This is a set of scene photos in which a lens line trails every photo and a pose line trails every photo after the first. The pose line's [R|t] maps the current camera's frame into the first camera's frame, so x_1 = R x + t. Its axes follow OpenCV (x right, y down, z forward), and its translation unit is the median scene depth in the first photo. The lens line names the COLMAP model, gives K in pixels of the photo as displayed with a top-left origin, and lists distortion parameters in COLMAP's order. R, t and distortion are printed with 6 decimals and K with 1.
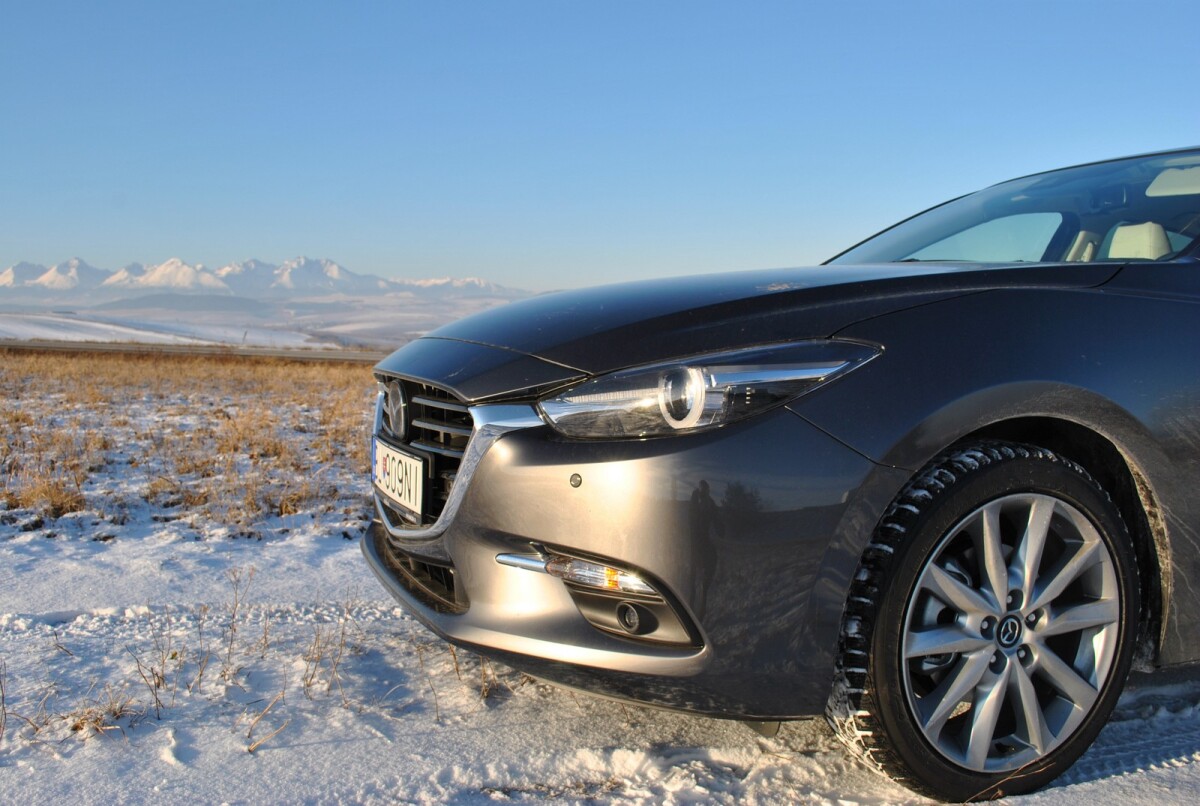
lens RADIAL K [[1106.8, 0, 599.3], [0, 1106.8, 406.7], [0, 0, 1]] dist [-0.067178, 0.000000]
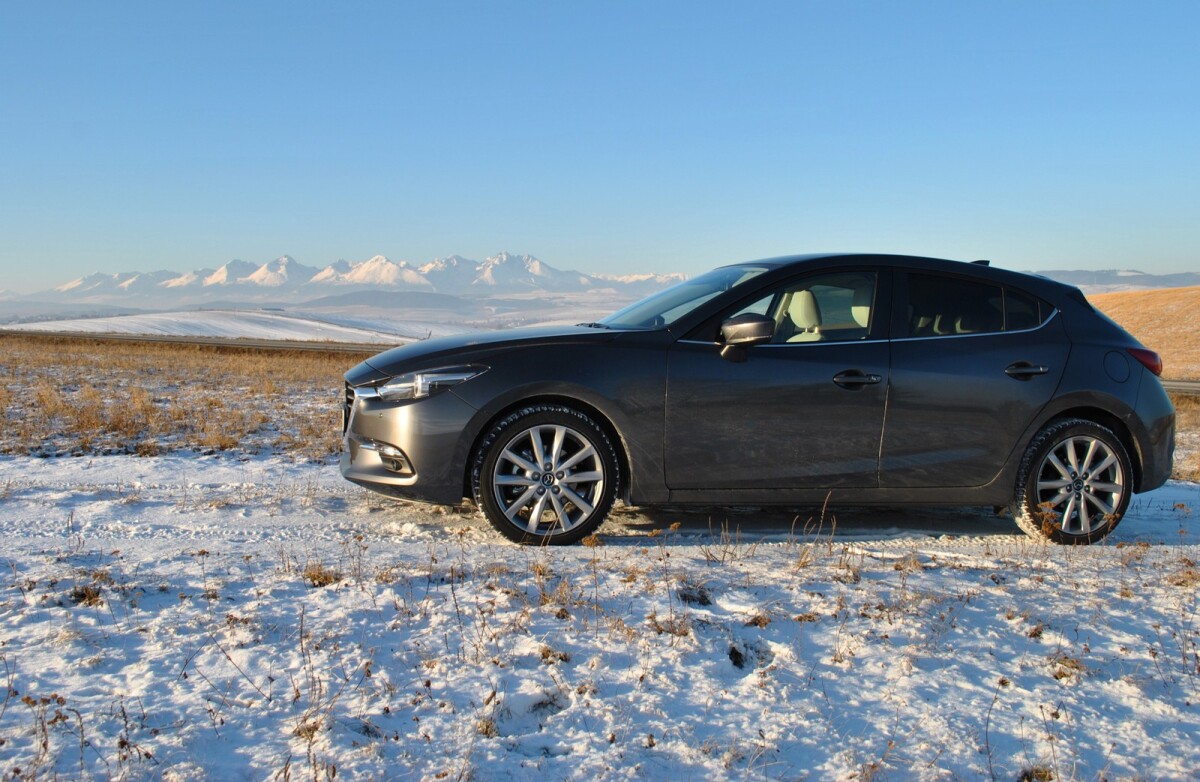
lens RADIAL K [[1183.7, 0, 596.0], [0, 1183.7, 363.7], [0, 0, 1]] dist [-0.072773, 0.000000]
pose [[0.982015, 0.007260, -0.188666, 0.967833], [-0.014448, 0.999220, -0.036753, 0.034580], [0.188252, 0.038817, 0.981353, -1.632715]]
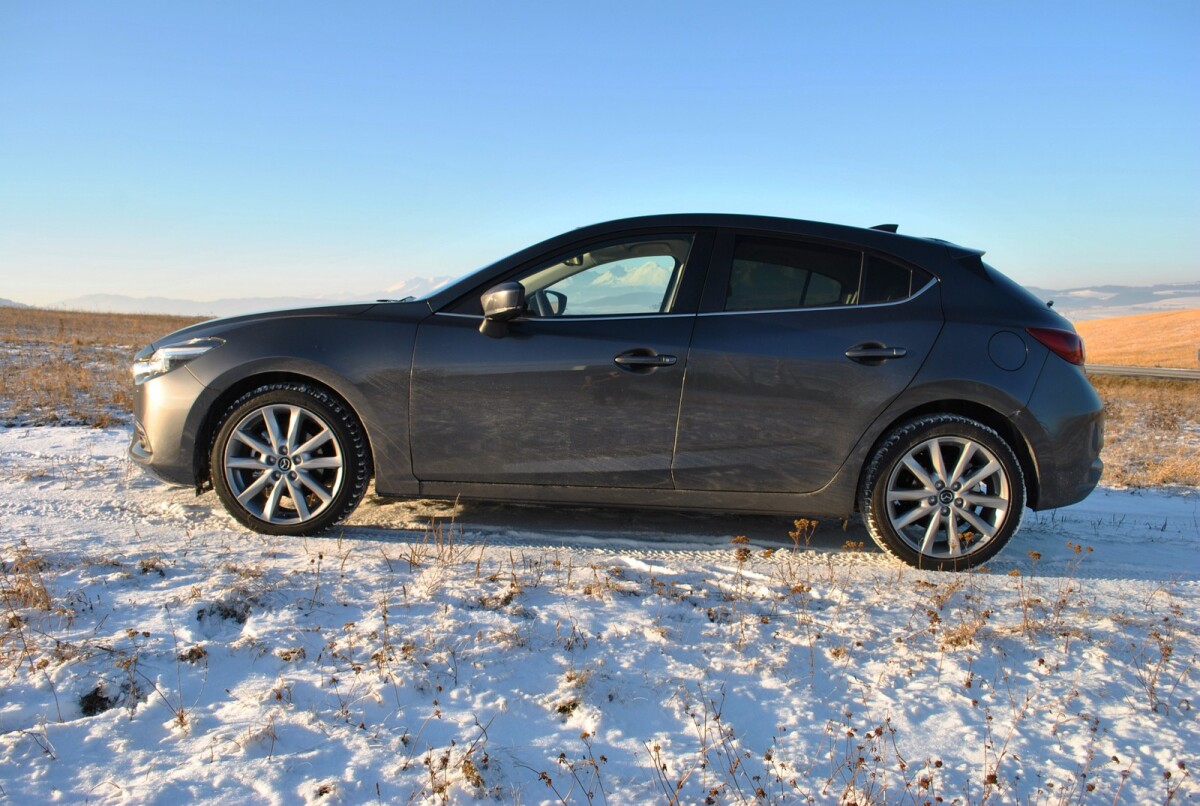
lens RADIAL K [[1046.8, 0, 603.7], [0, 1046.8, 404.7], [0, 0, 1]] dist [-0.076131, -0.003964]
pose [[0.909667, 0.038879, -0.413515, 1.836805], [-0.036462, 0.999241, 0.013740, 0.023454], [0.413735, 0.002579, 0.910394, -0.705956]]
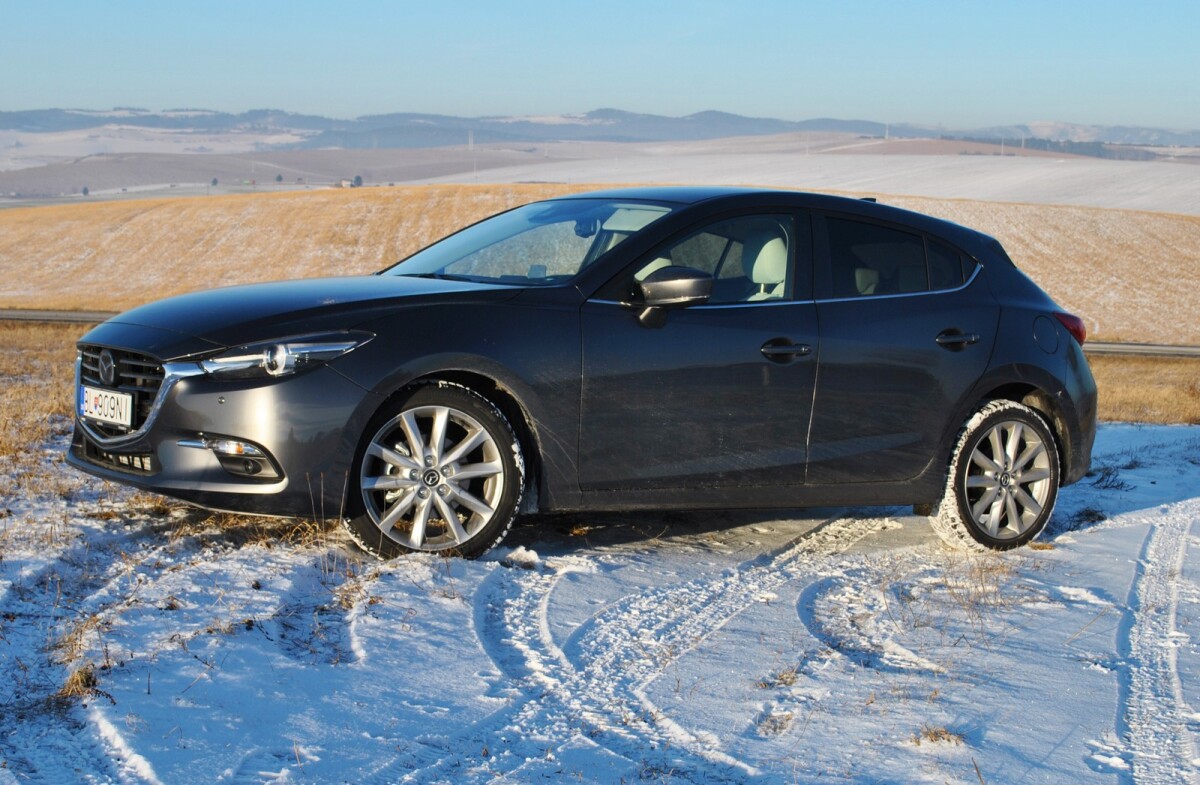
lens RADIAL K [[2122.4, 0, 596.0], [0, 2122.4, 391.3], [0, 0, 1]] dist [-0.078532, 0.000000]
pose [[0.980476, 0.004408, 0.196587, -0.101822], [-0.002879, 0.999963, -0.008066, 0.073178], [-0.196615, 0.007343, 0.980453, -2.675591]]
